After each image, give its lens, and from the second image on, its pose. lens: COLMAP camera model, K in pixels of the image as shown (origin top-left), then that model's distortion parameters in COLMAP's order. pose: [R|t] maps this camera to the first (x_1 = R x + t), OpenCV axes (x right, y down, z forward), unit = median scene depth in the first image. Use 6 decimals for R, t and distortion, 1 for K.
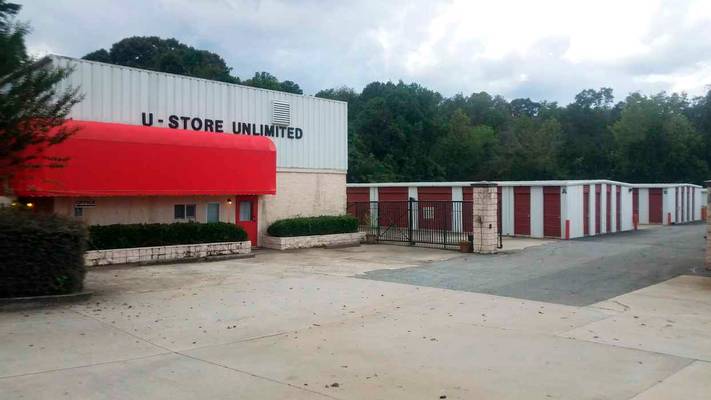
lens RADIAL K [[562.3, 0, 368.1], [0, 562.3, 185.5], [0, 0, 1]] dist [0.001571, -0.003626]
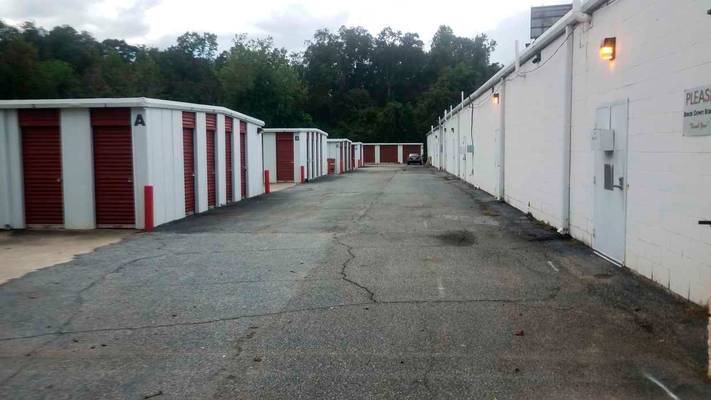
lens RADIAL K [[562.3, 0, 368.1], [0, 562.3, 185.5], [0, 0, 1]] dist [0.001571, -0.003626]
pose [[0.781828, -0.046289, 0.621773, 0.189778], [0.000792, 0.997313, 0.073250, 0.025821], [-0.623493, -0.056776, 0.779764, 0.484185]]
